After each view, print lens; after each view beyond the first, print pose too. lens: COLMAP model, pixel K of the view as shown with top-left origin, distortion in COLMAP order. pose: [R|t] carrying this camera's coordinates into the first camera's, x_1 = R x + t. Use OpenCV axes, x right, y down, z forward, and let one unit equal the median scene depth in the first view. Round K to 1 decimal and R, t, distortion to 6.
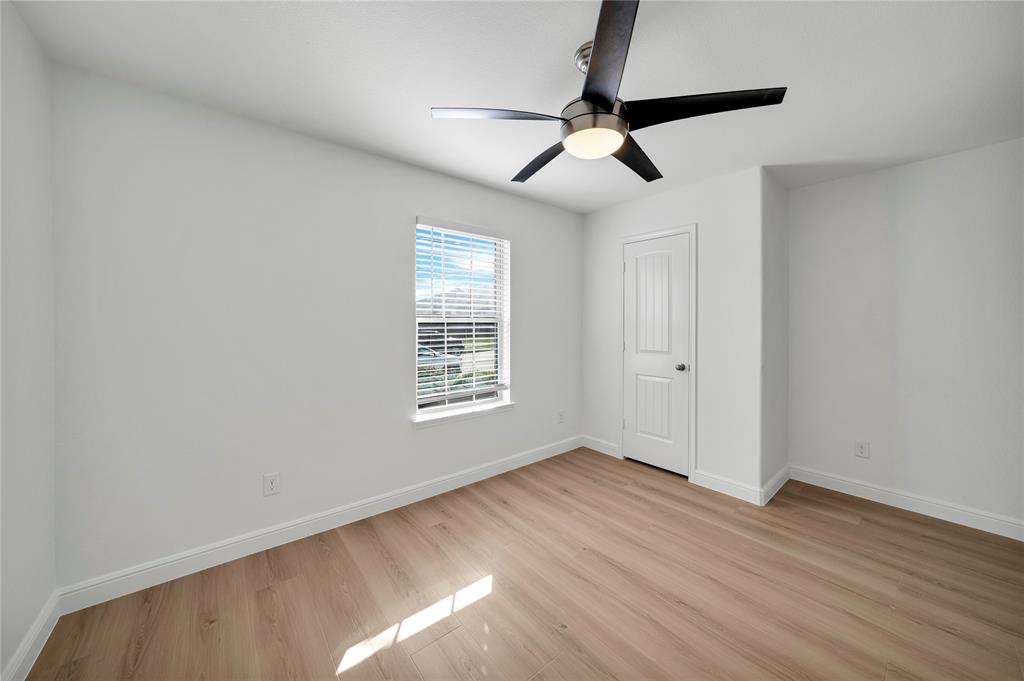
lens RADIAL K [[368.3, 0, 513.7], [0, 368.3, 325.8], [0, 0, 1]] dist [-0.003556, -0.000064]
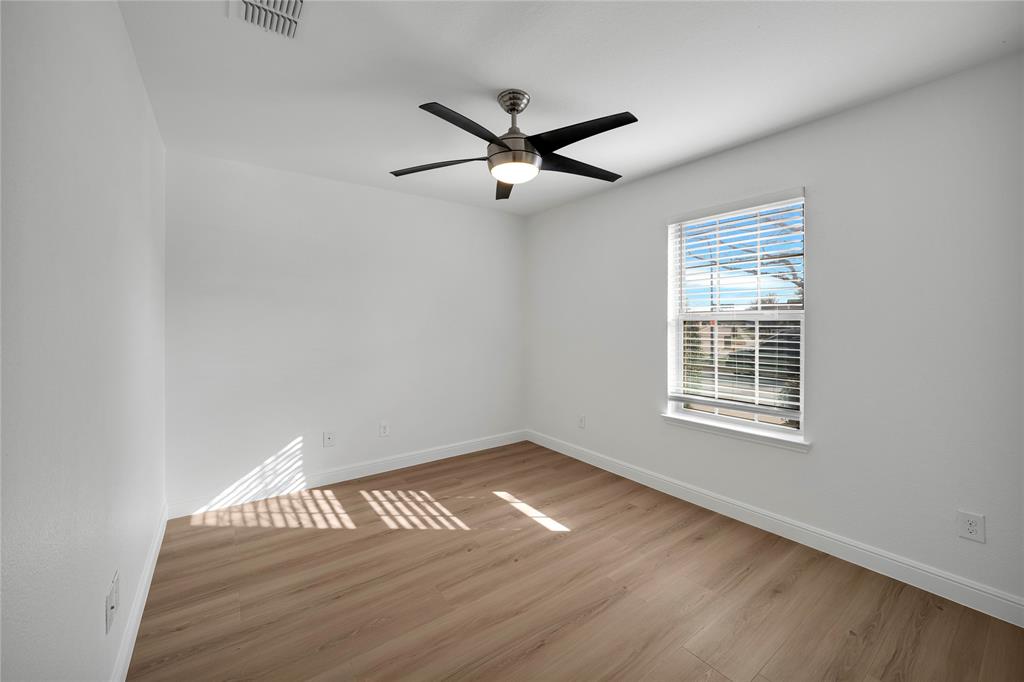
lens RADIAL K [[414.8, 0, 515.6], [0, 414.8, 325.9], [0, 0, 1]] dist [-0.004510, 0.000083]
pose [[-0.069703, 0.002414, -0.997565, 1.073743], [-0.007307, 0.999969, 0.002931, 0.005461], [0.997541, 0.007494, -0.069683, 0.754234]]
